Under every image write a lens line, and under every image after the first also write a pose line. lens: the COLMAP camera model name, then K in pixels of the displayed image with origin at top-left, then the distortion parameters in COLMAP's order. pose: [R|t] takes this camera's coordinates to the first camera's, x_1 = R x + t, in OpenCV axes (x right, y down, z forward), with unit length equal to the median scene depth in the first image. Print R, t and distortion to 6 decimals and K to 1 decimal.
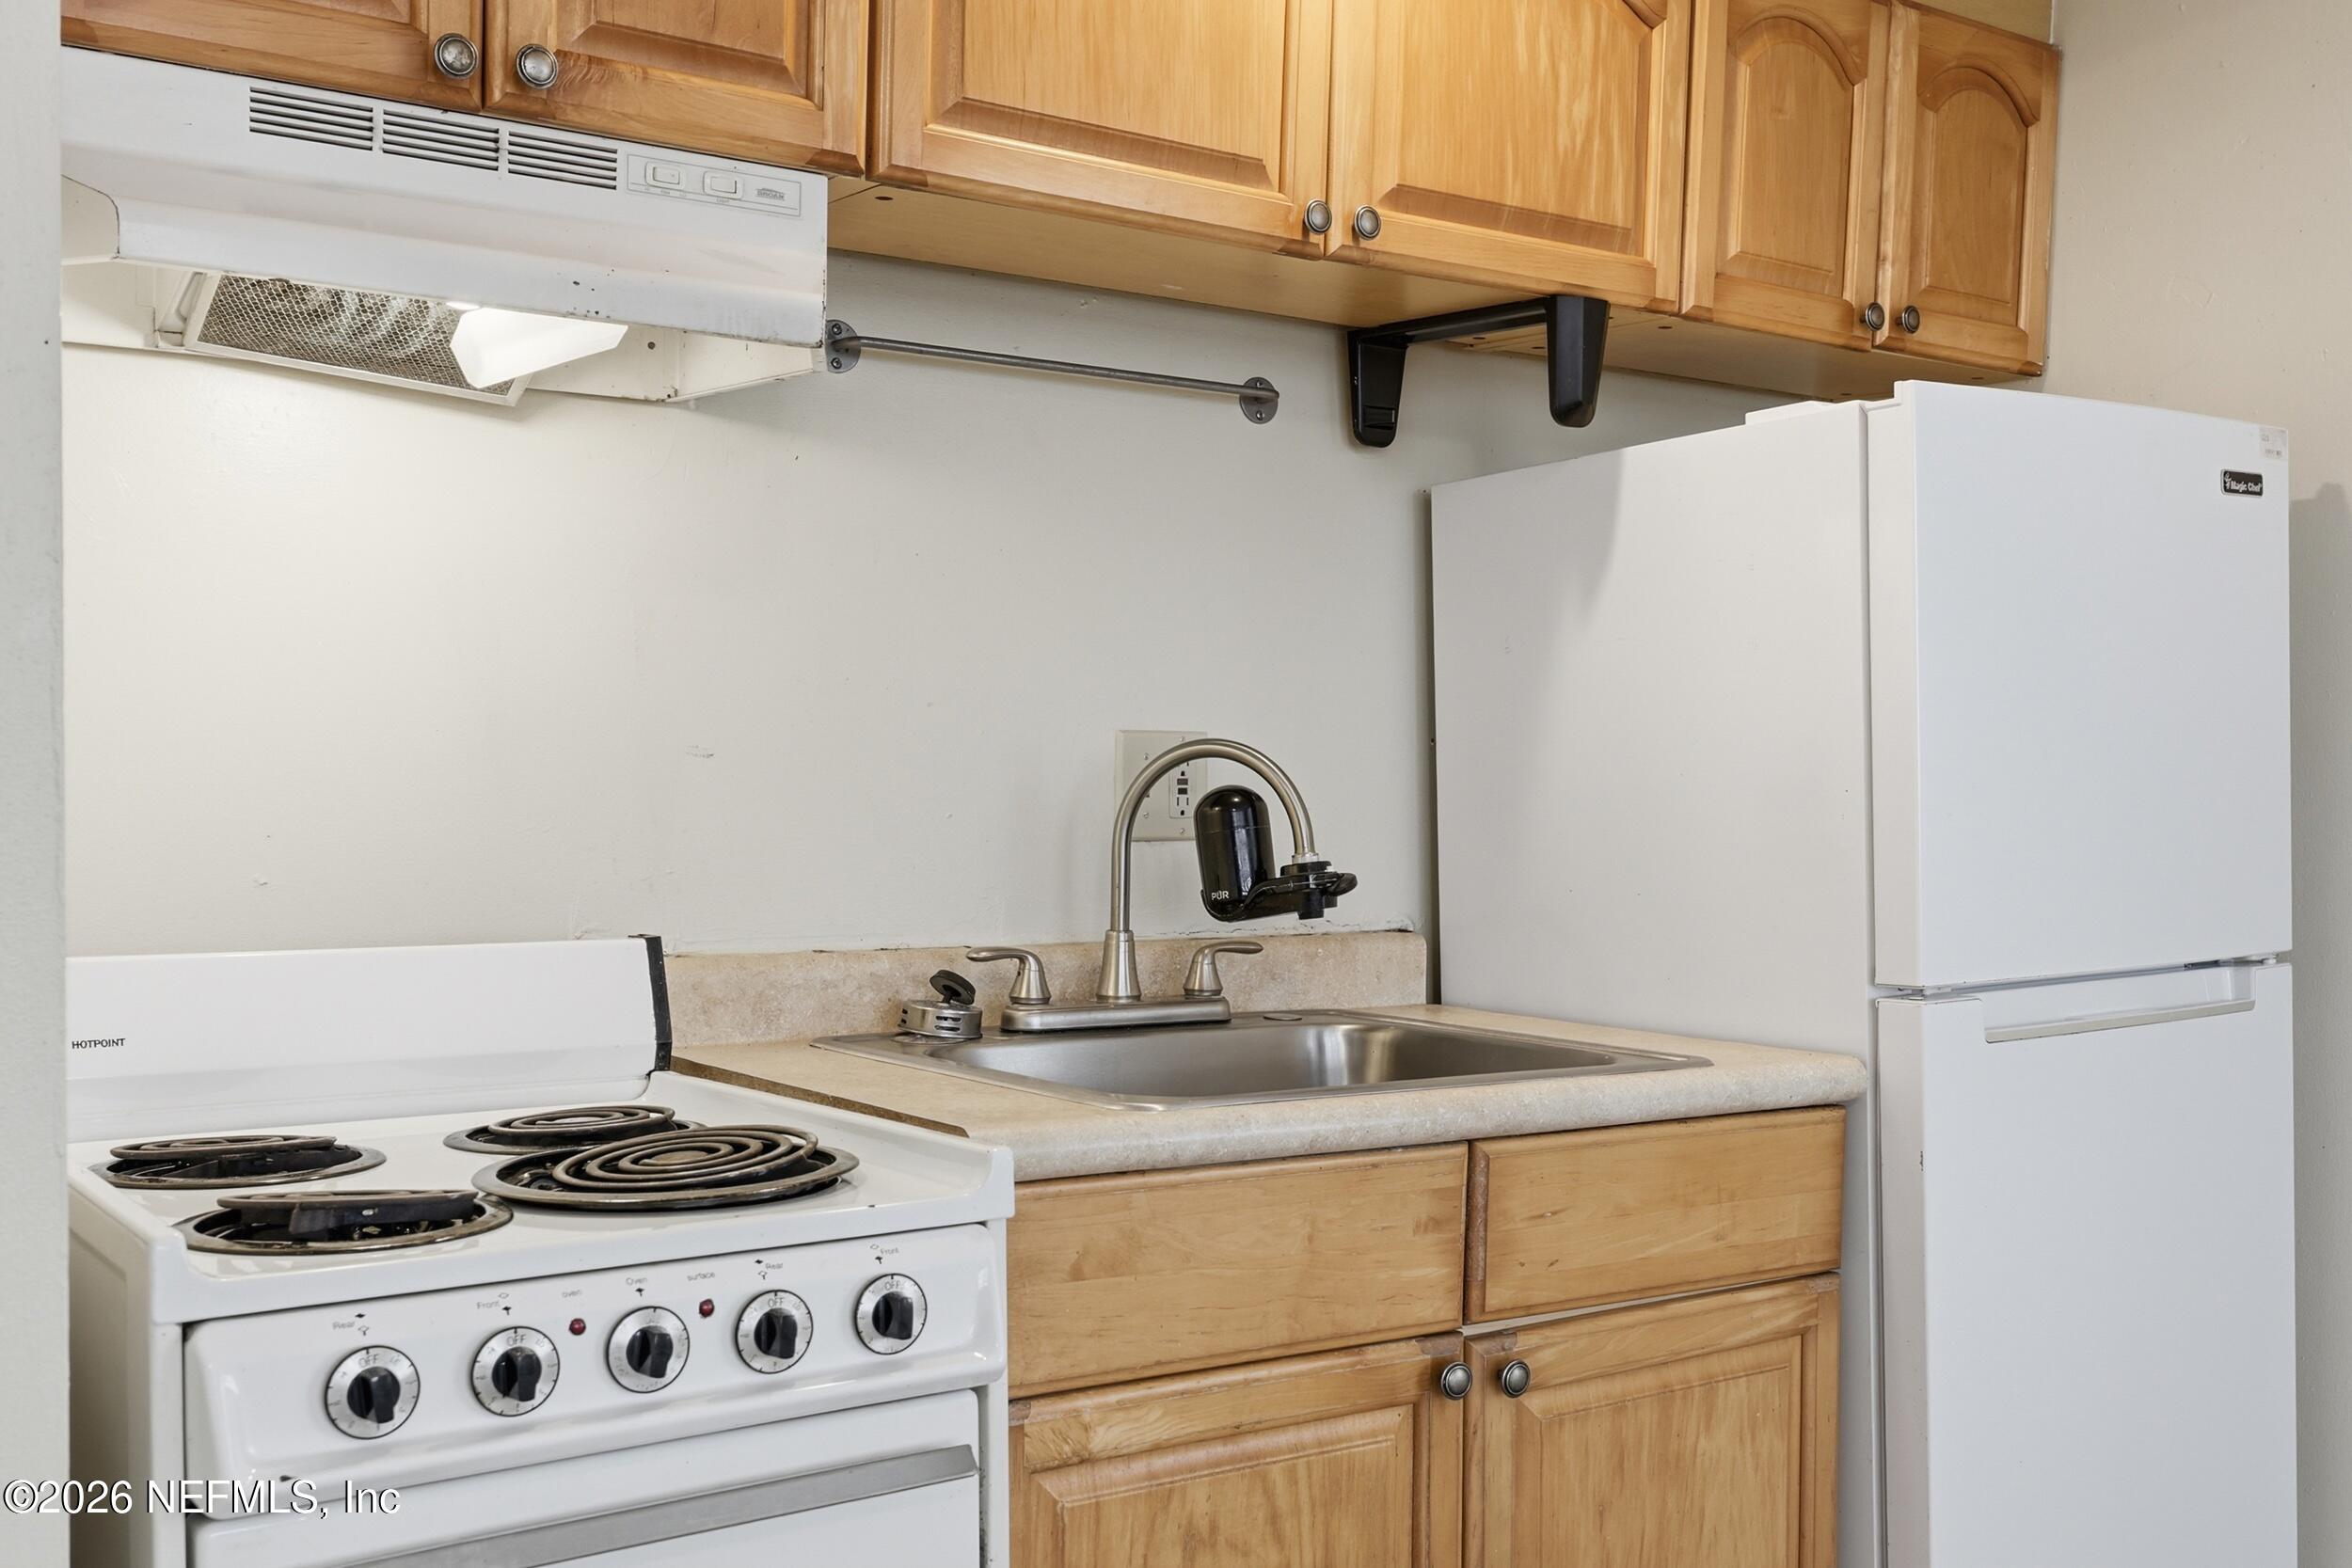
lens RADIAL K [[2297.1, 0, 1192.1], [0, 2297.1, 855.0], [0, 0, 1]] dist [0.005773, 0.000000]
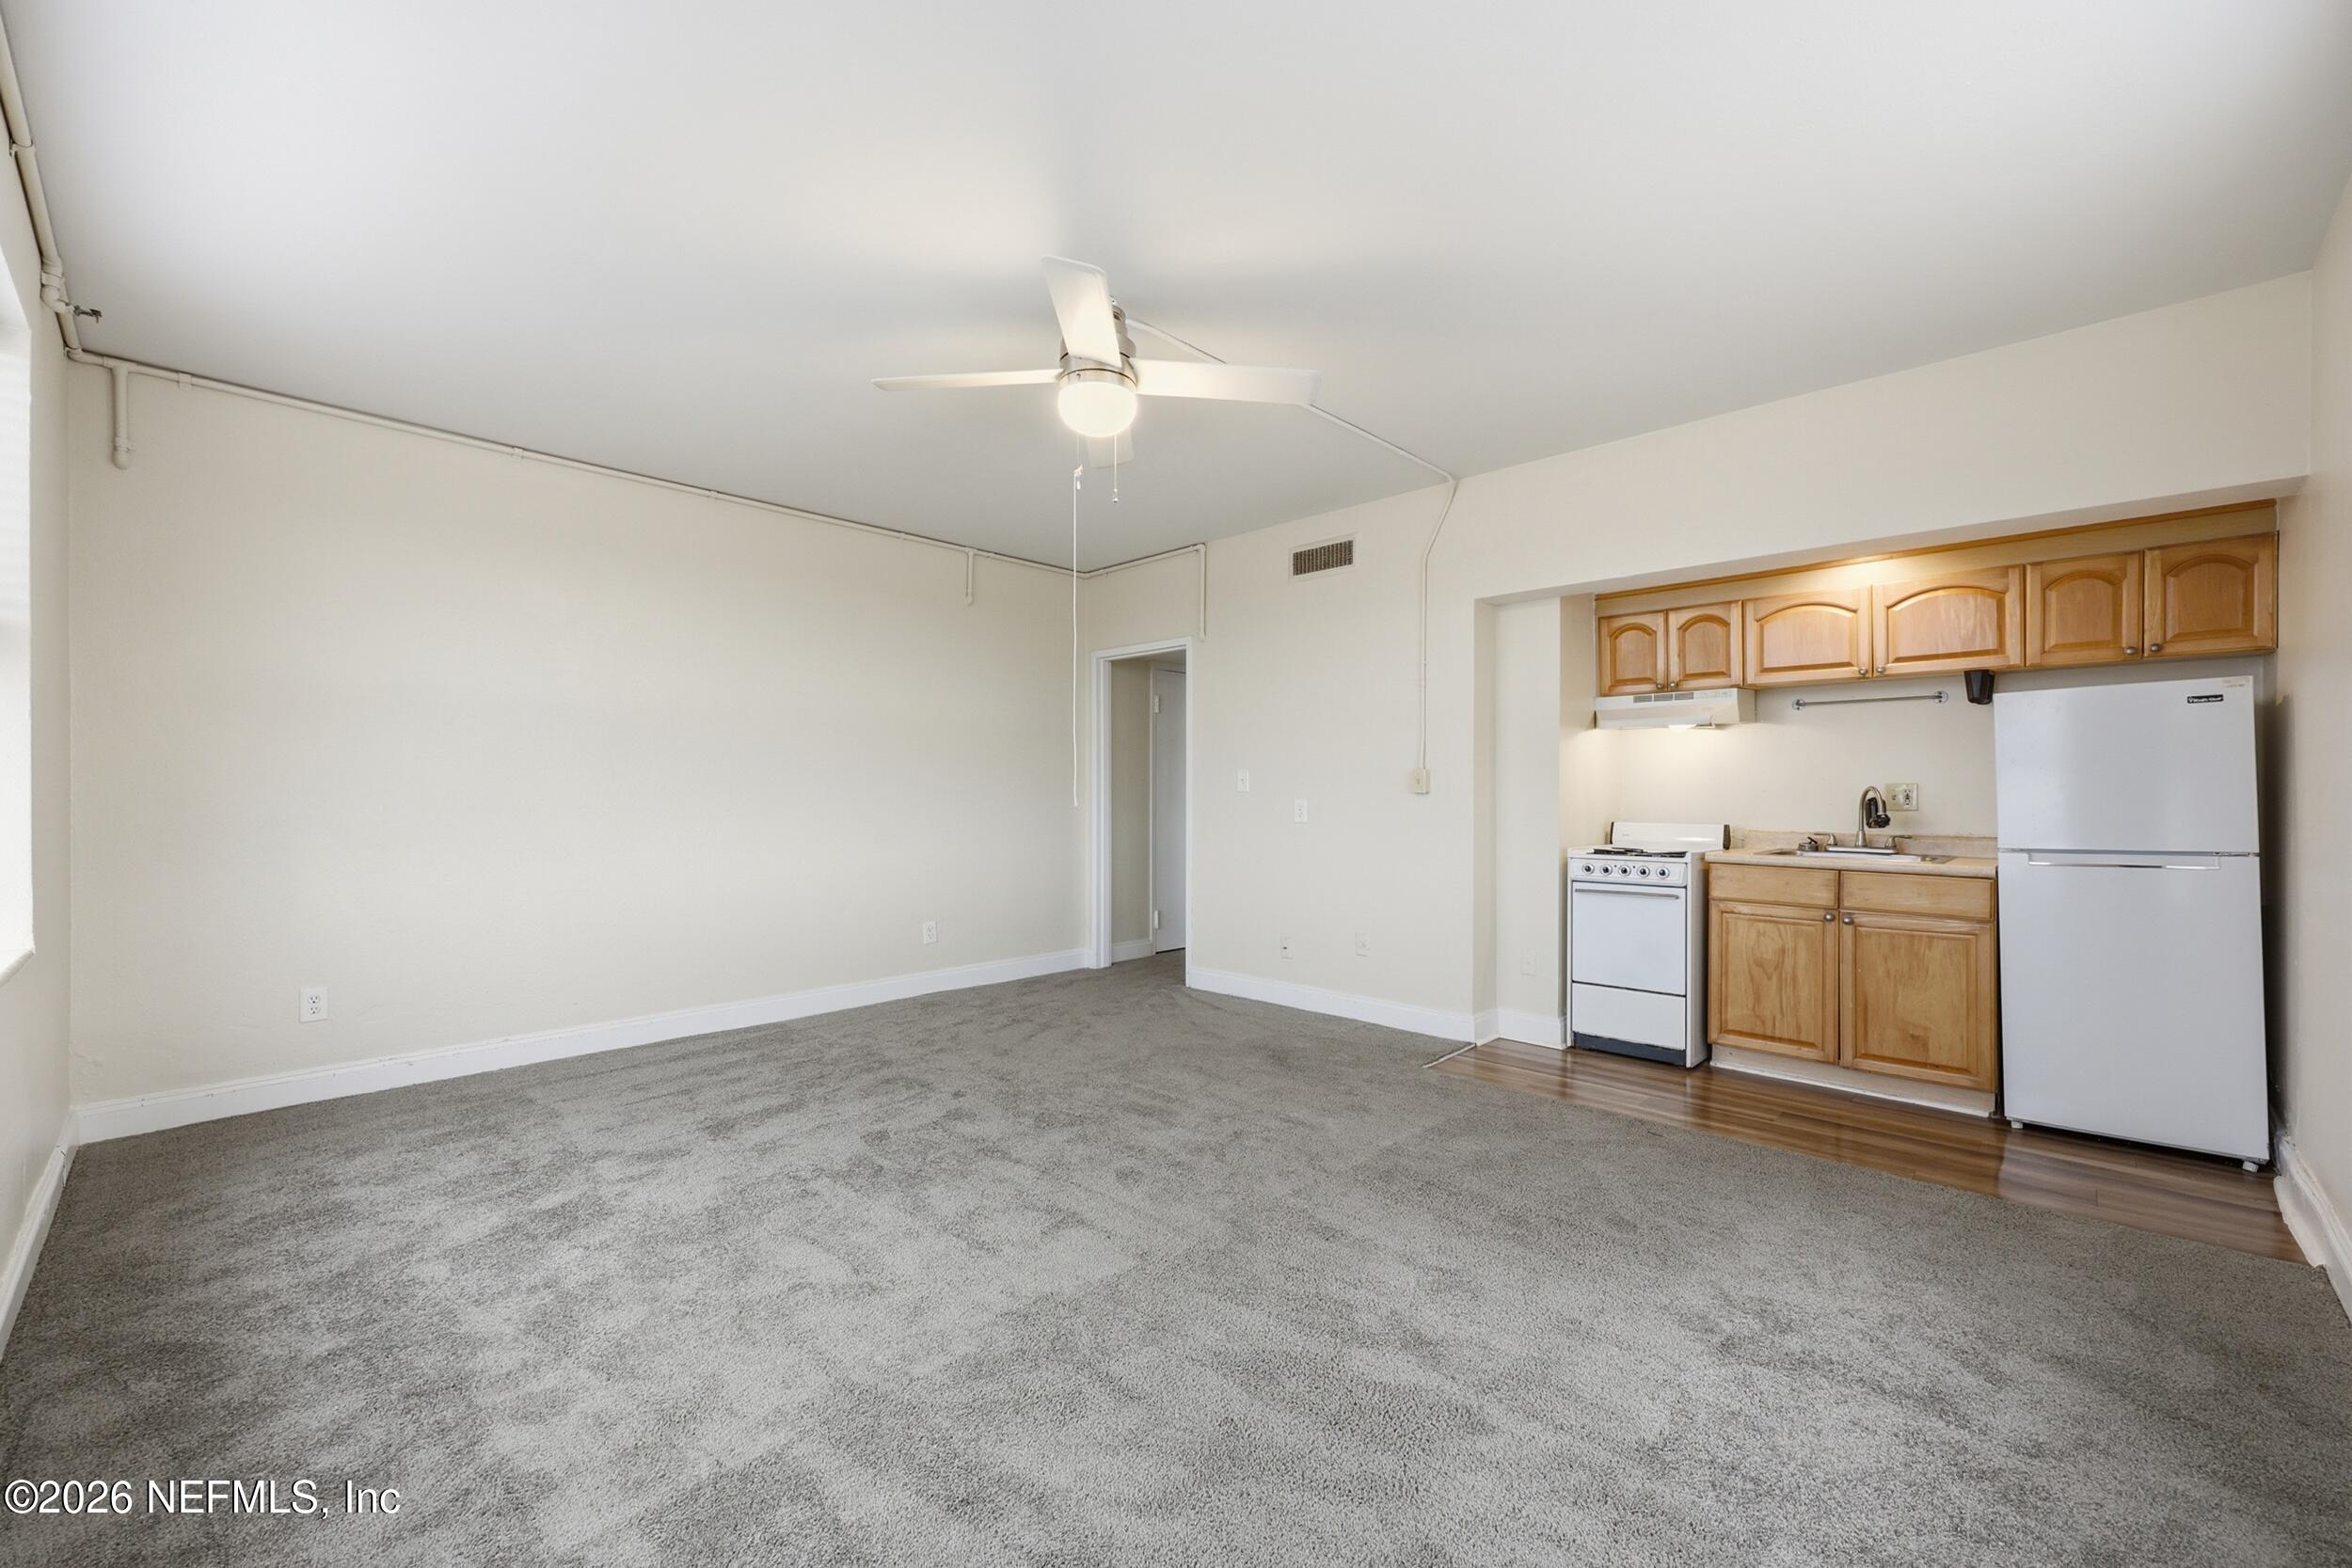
lens RADIAL K [[952.4, 0, 1177.3], [0, 952.4, 792.8], [0, 0, 1]] dist [0.000283, 0.001012]
pose [[0.196827, -0.007454, -0.980410, 1.591752], [-0.030765, 0.999432, -0.013775, 0.028427], [0.979955, 0.032873, 0.196486, -0.671635]]
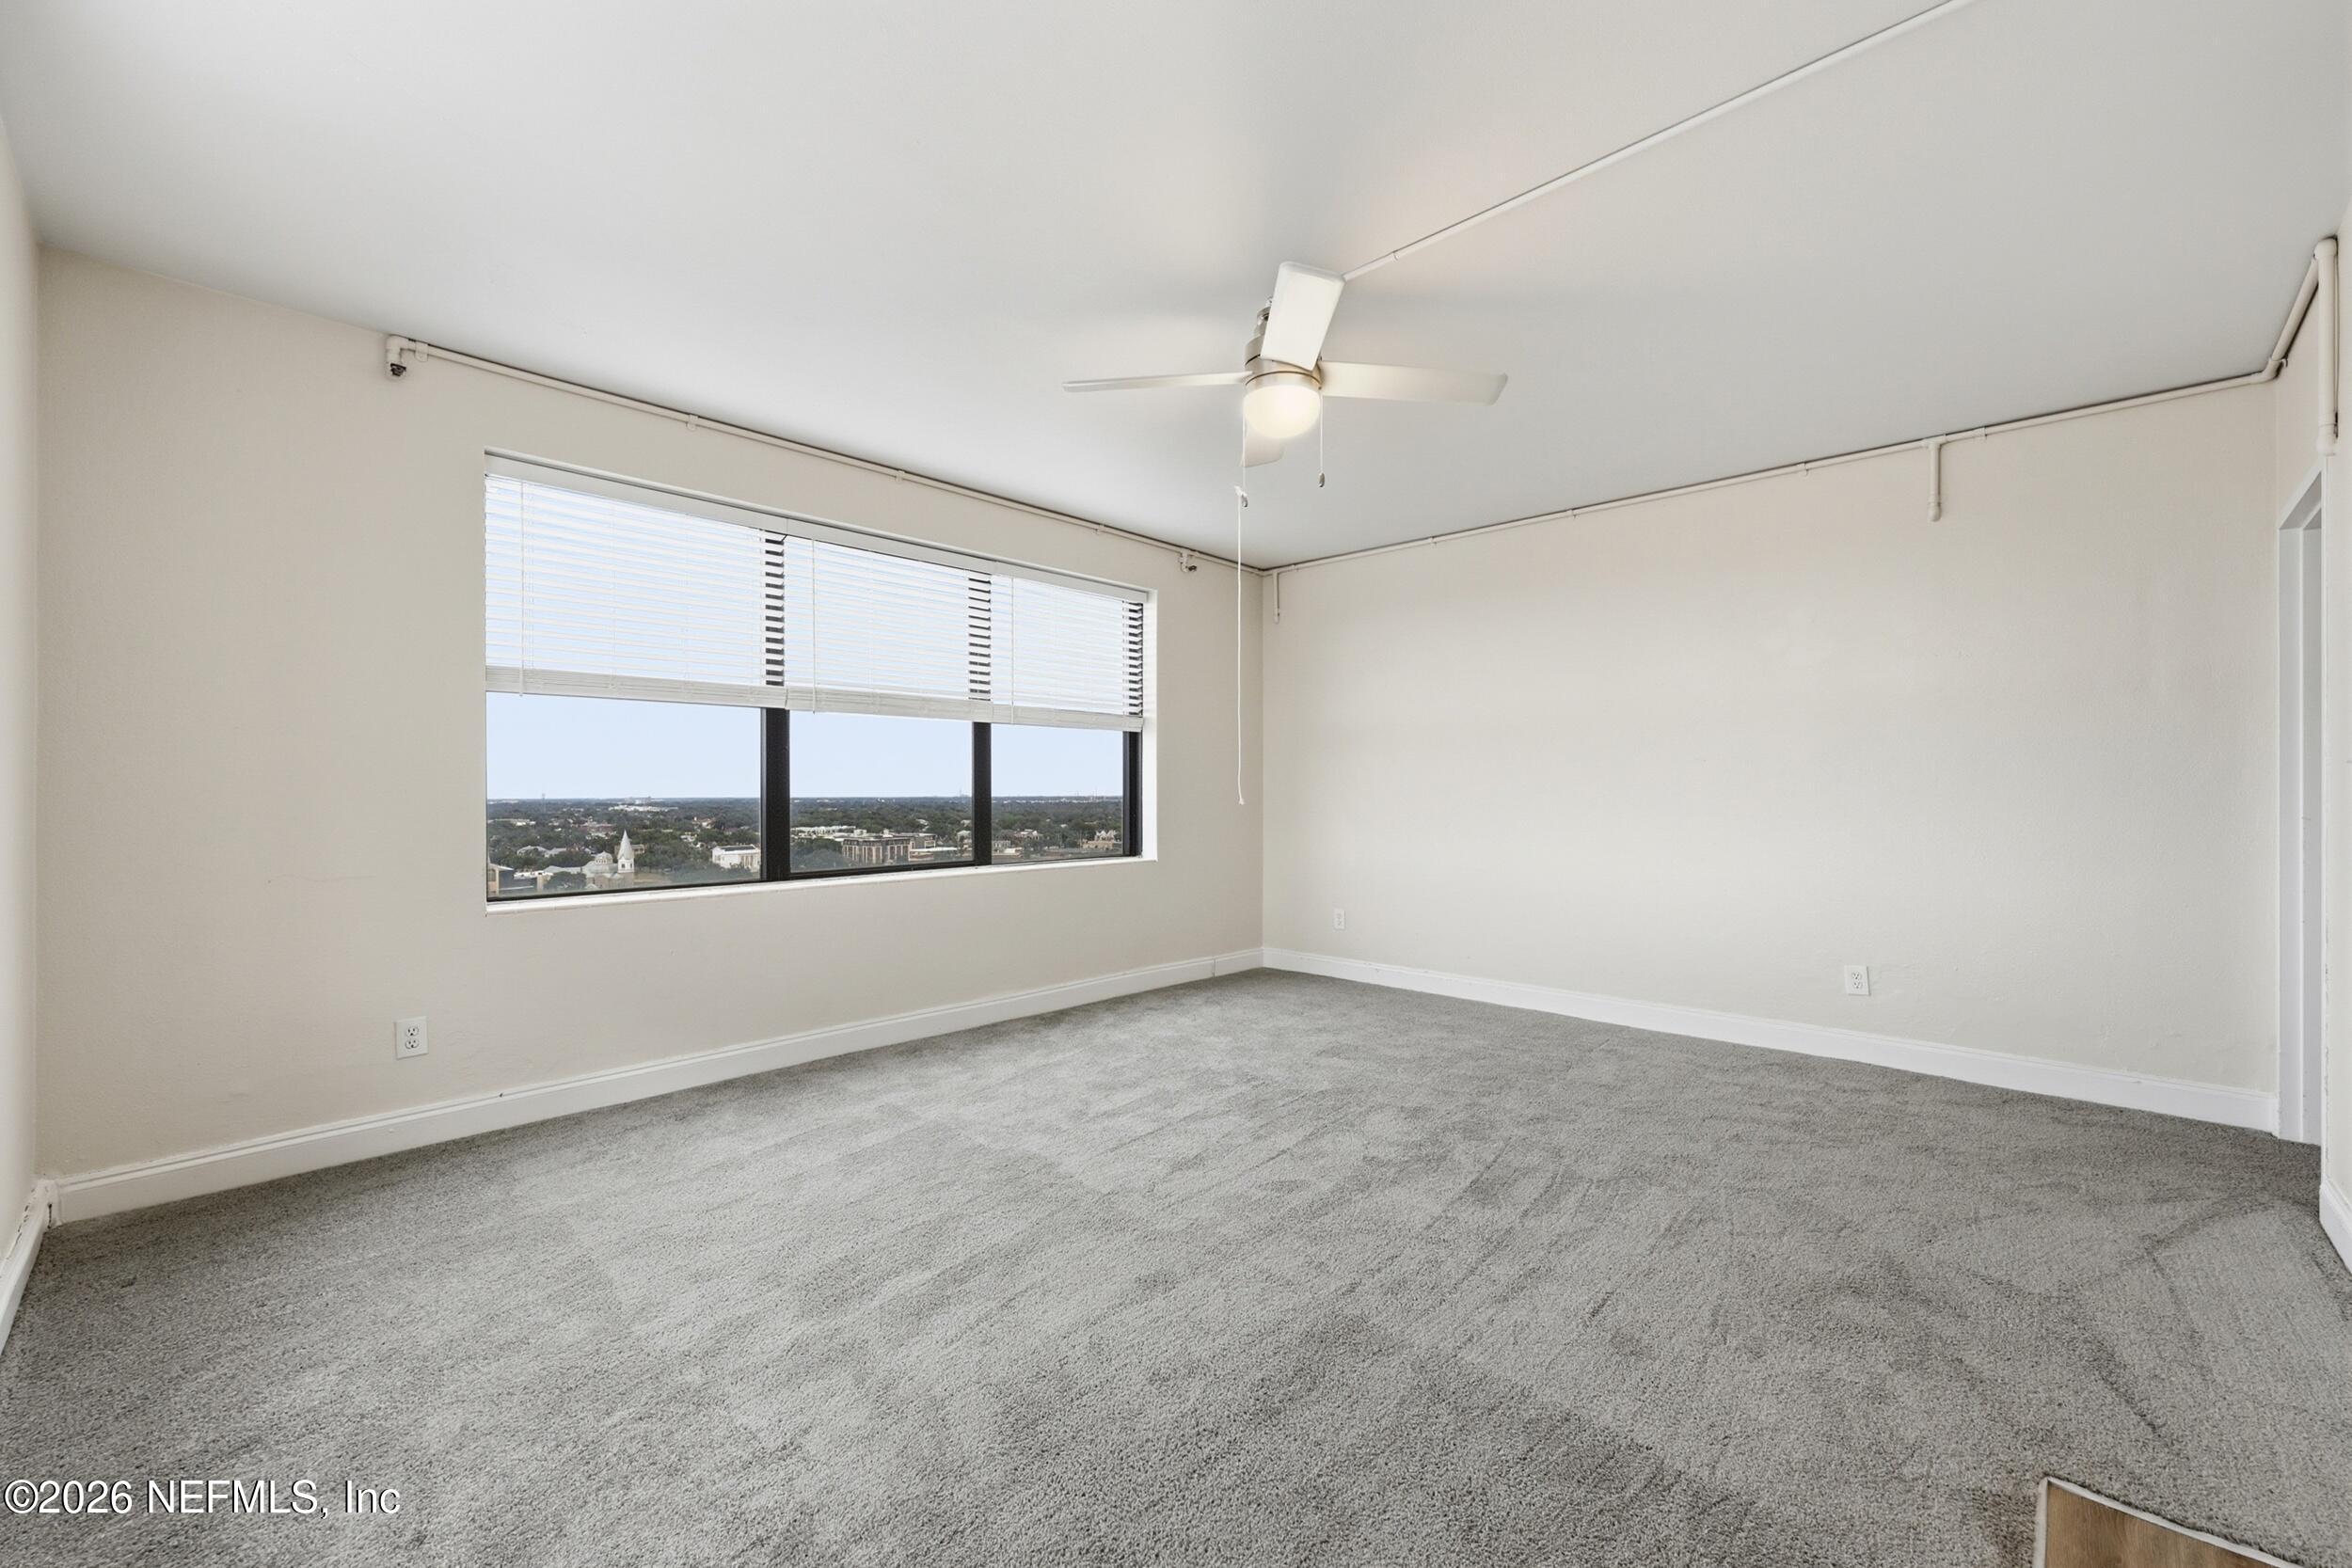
lens RADIAL K [[952.4, 0, 1196.1], [0, 952.4, 800.5], [0, 0, 1]] dist [0.000283, 0.001012]
pose [[-0.977387, -0.007580, -0.211324, 0.627102], [-0.016701, 0.999003, 0.041411, -0.032824], [0.210799, 0.044003, -0.976538, 0.826057]]
